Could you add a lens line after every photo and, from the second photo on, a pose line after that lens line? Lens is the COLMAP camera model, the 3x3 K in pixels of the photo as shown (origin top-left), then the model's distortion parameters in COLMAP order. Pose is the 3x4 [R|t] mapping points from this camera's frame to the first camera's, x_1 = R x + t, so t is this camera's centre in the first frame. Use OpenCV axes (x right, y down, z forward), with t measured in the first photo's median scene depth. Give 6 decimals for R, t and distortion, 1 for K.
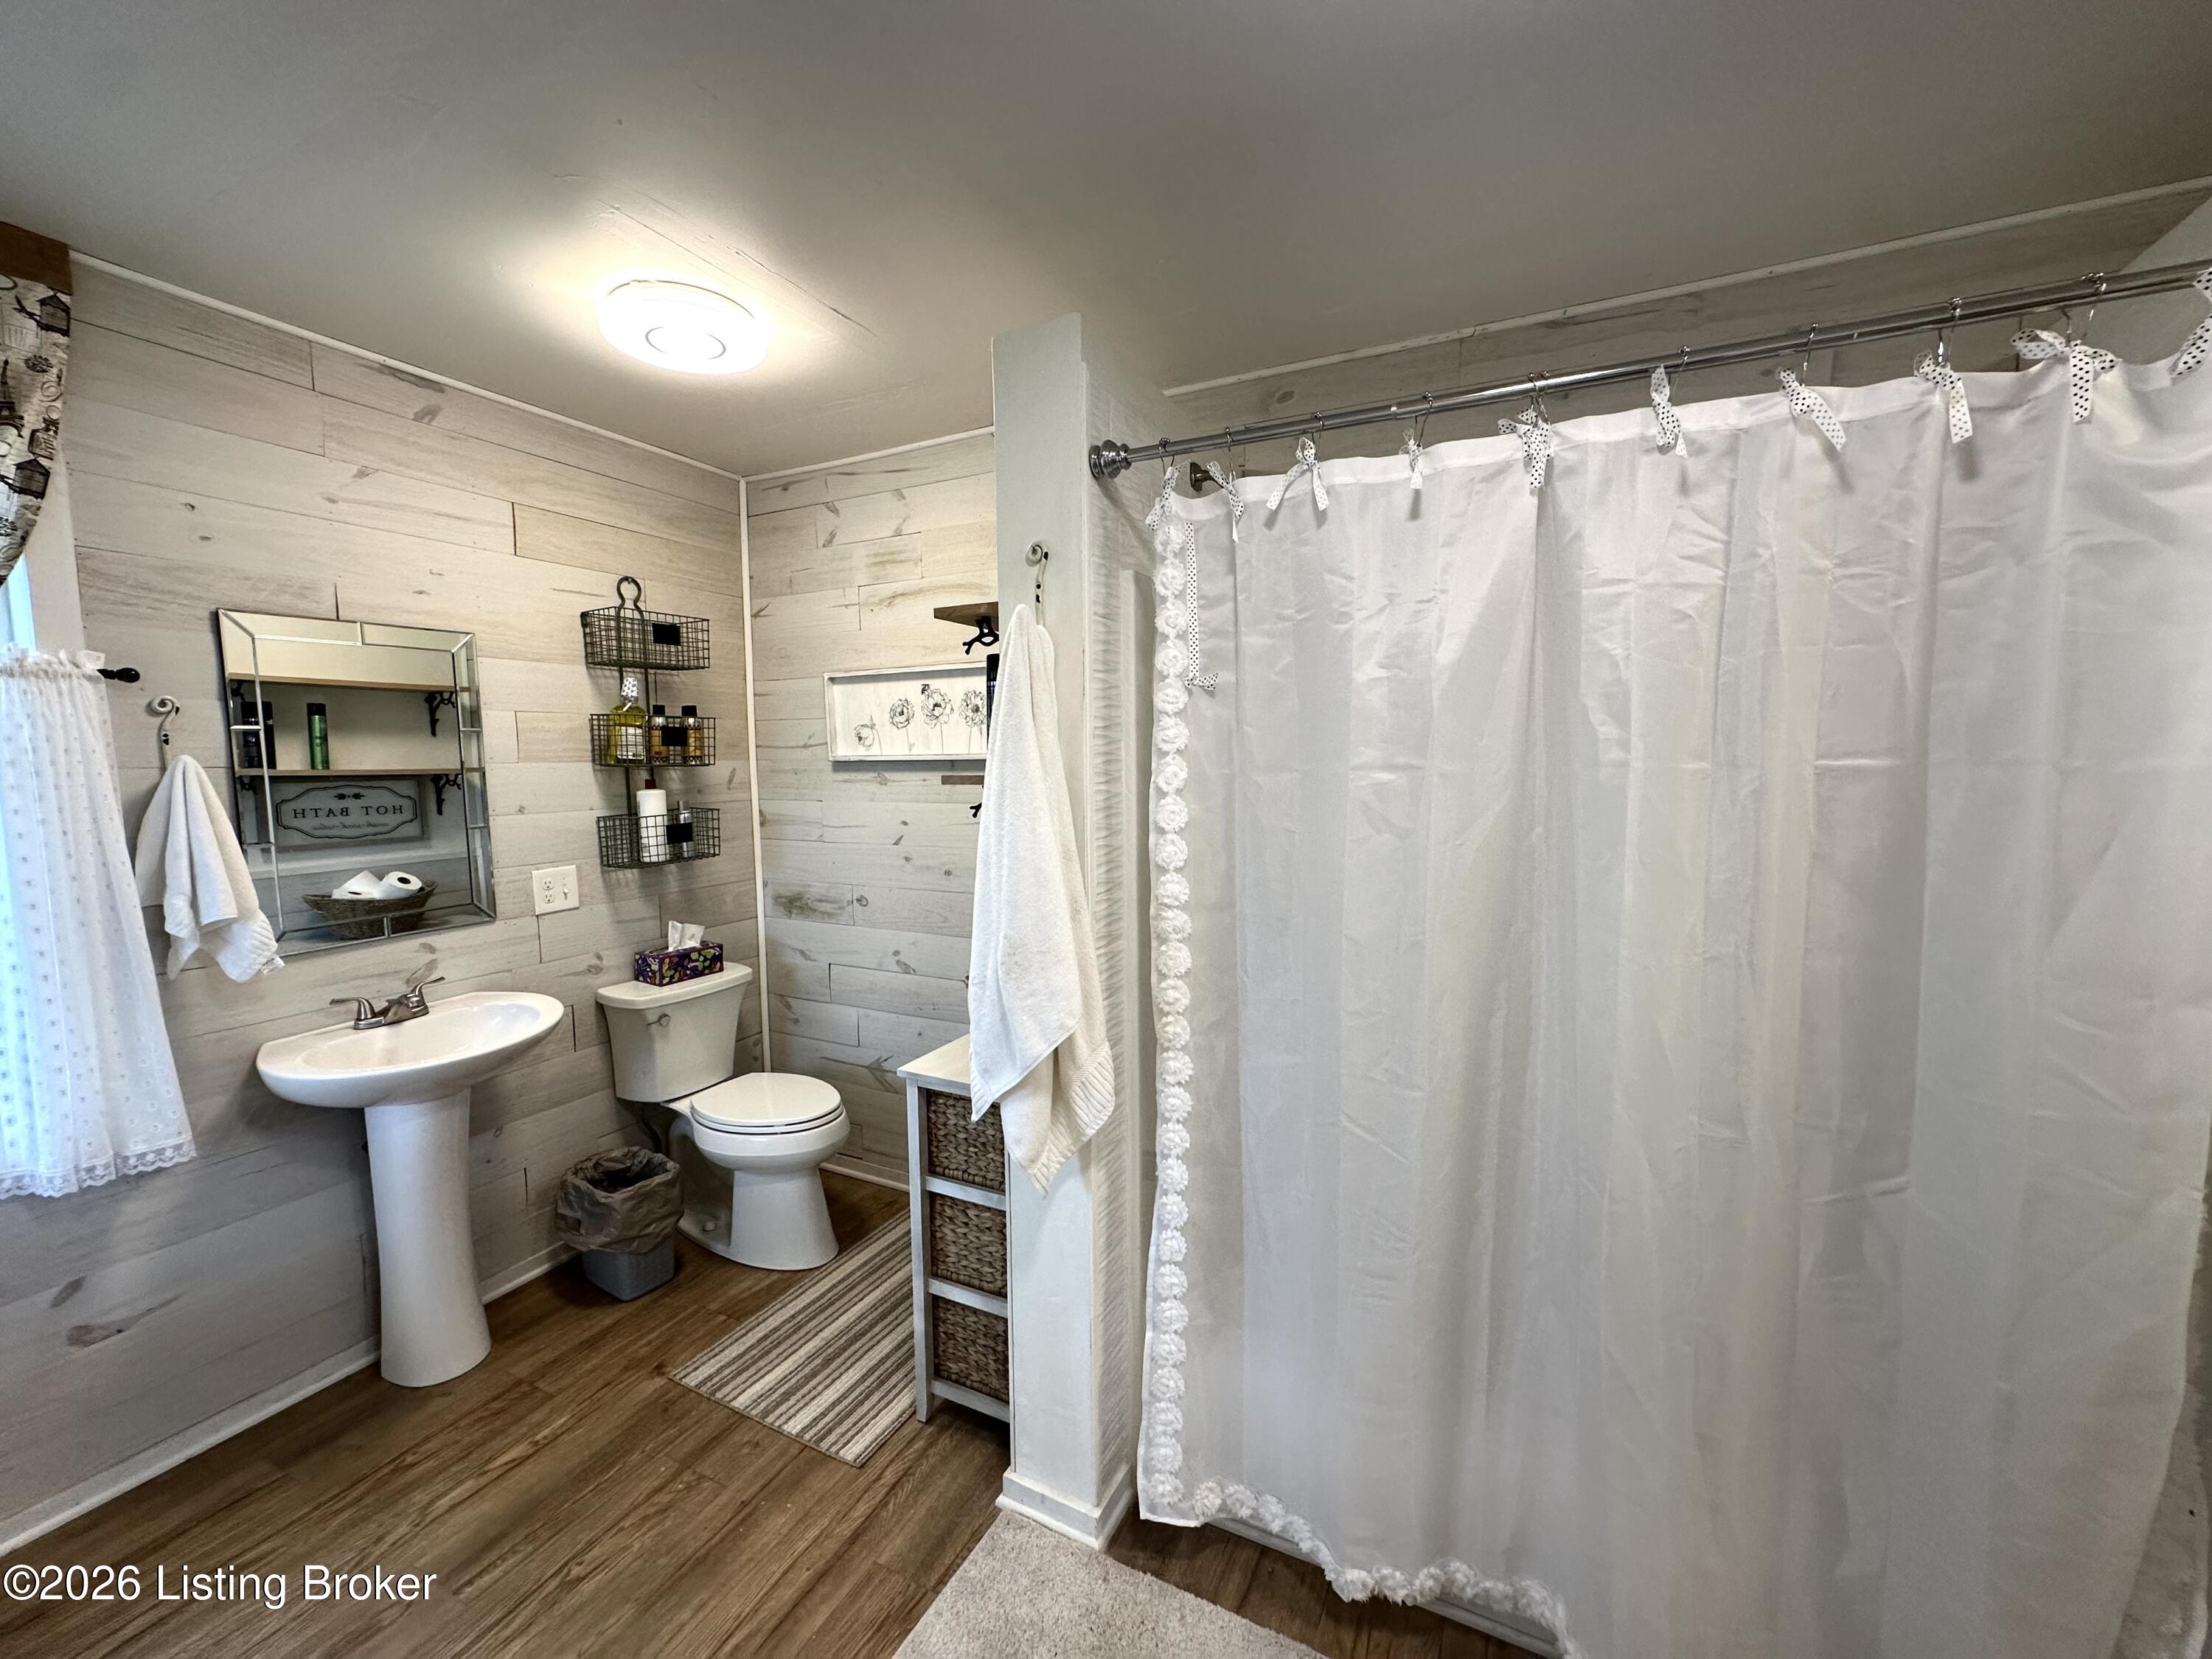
lens RADIAL K [[884.9, 0, 1108.4], [0, 884.9, 828.8], [0, 0, 1]] dist [-0.001047, 0.000419]
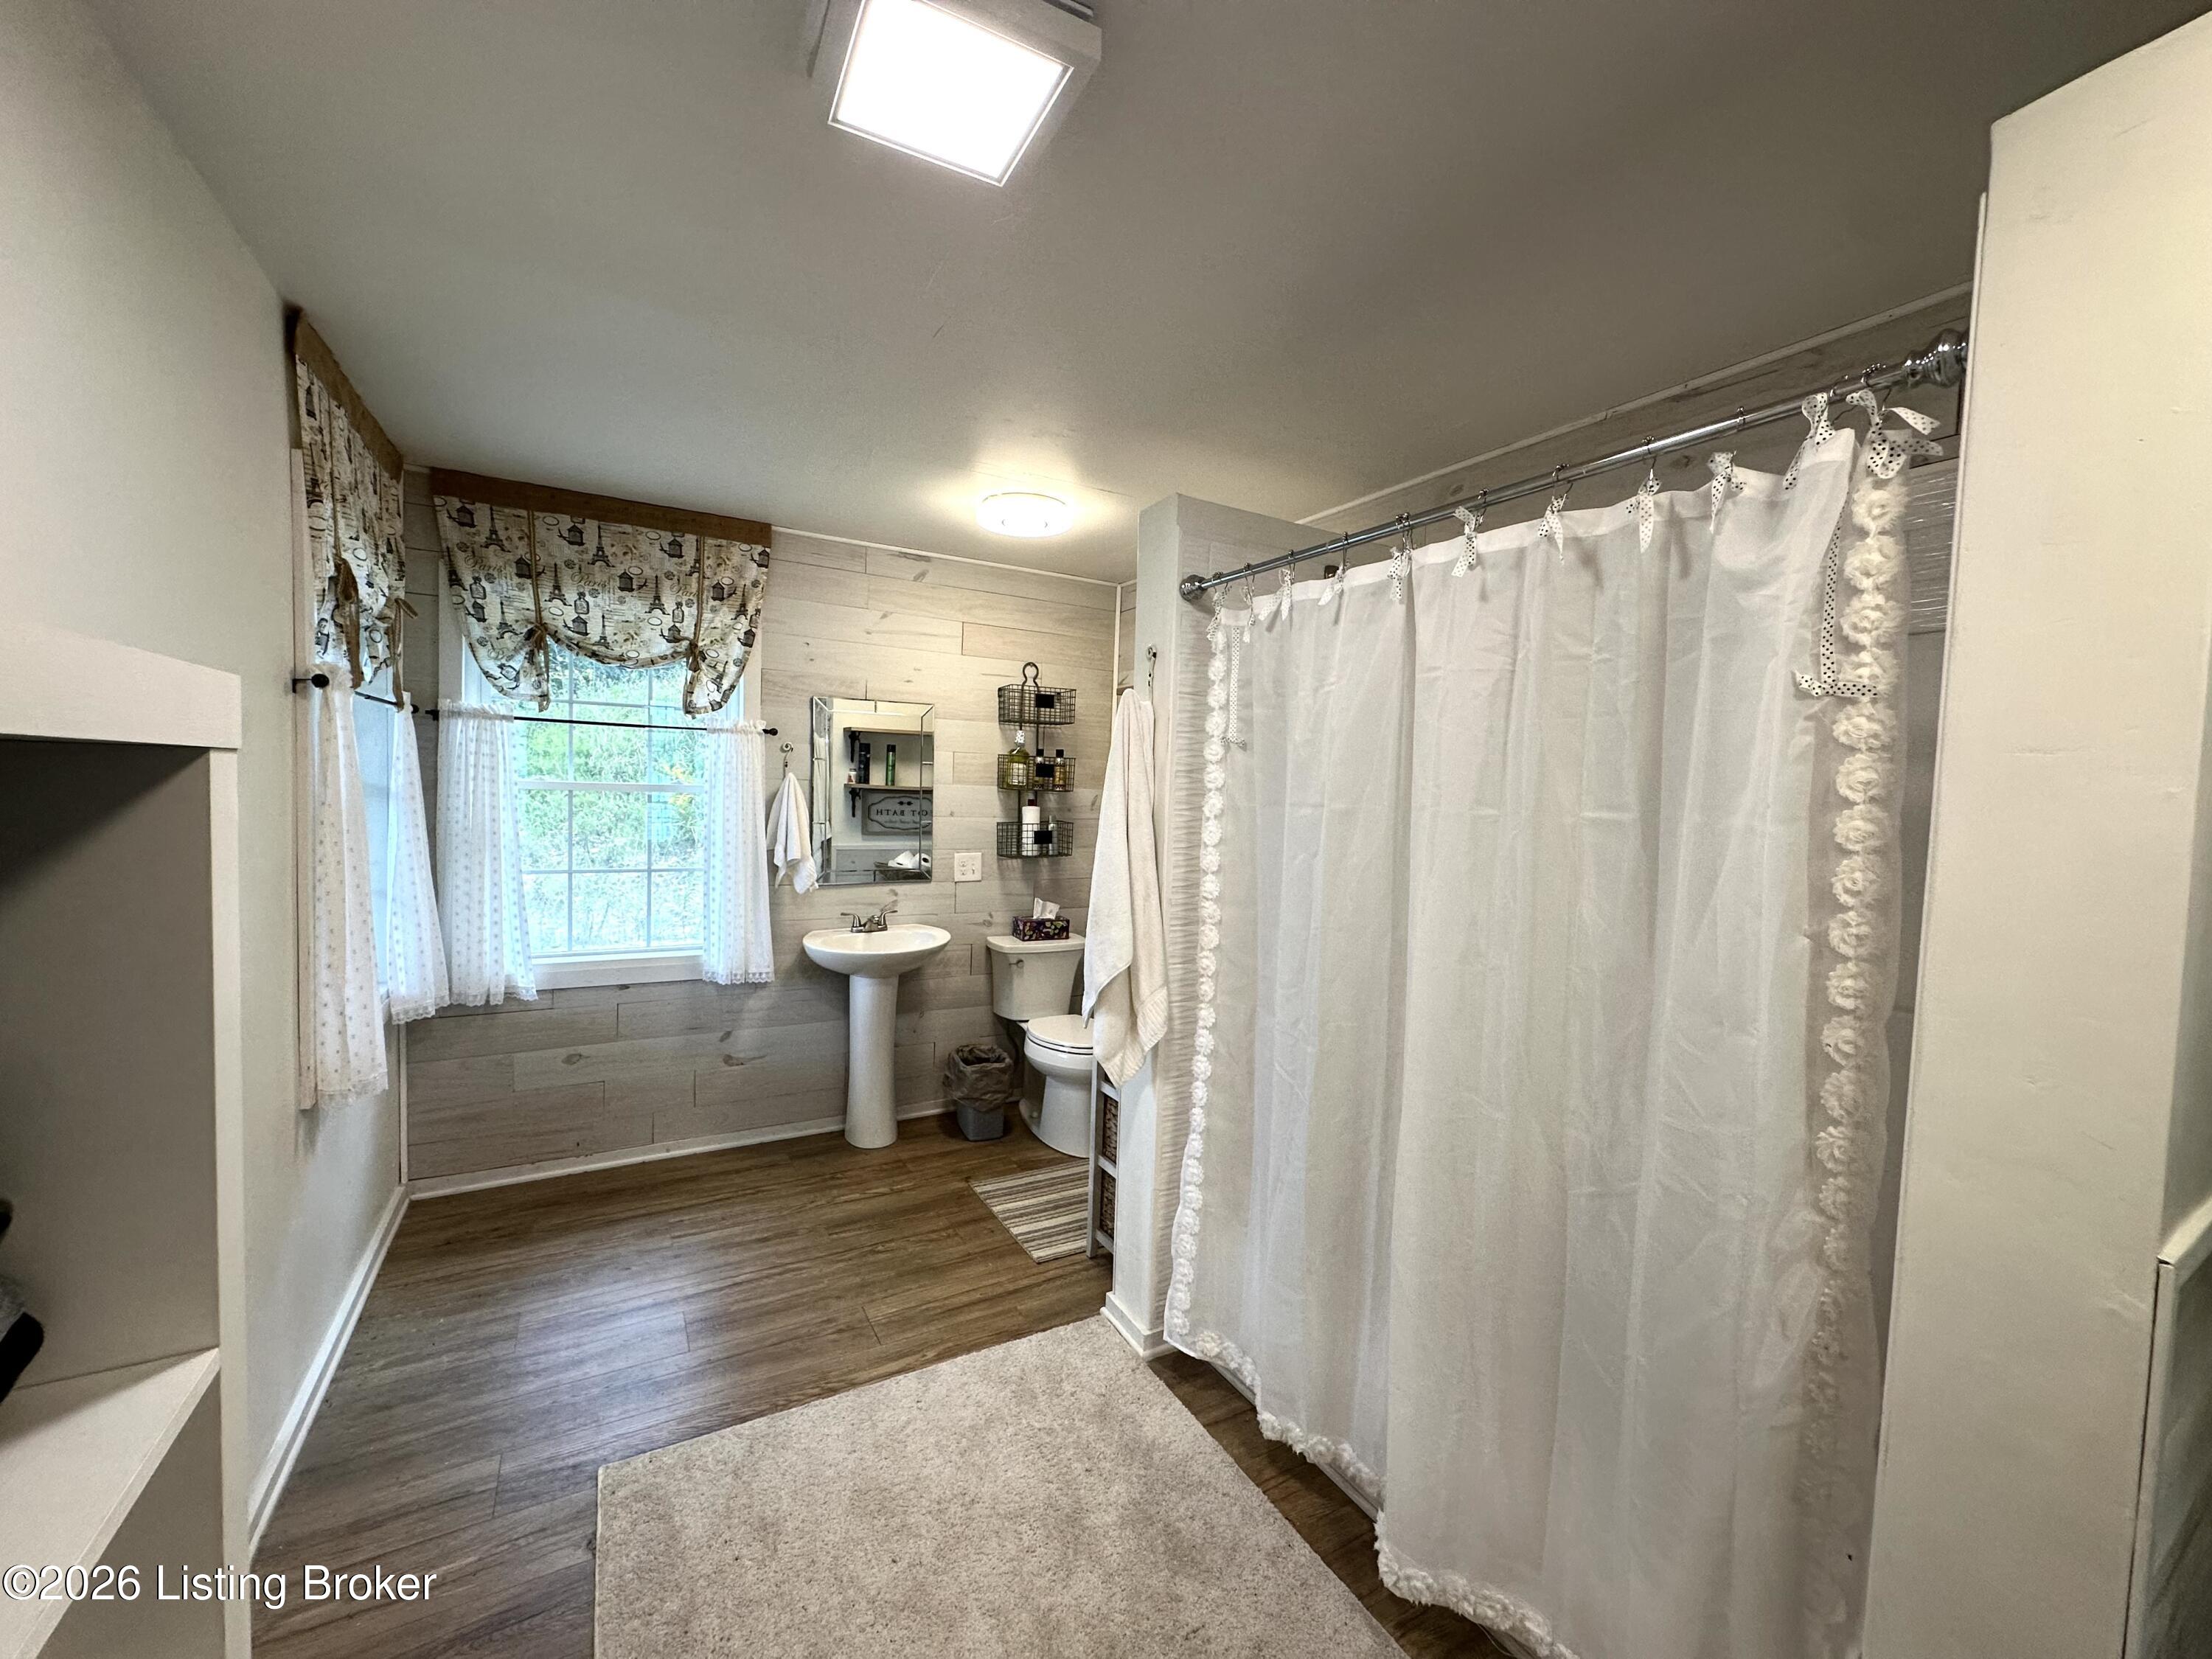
lens RADIAL K [[884.9, 0, 1106.6], [0, 884.9, 831.2], [0, 0, 1]] dist [-0.001047, 0.000419]
pose [[0.832286, 0.063886, -0.550653, 0.560444], [-0.087717, 0.996000, -0.017026, 0.015110], [0.547363, 0.062472, 0.834560, -0.211182]]
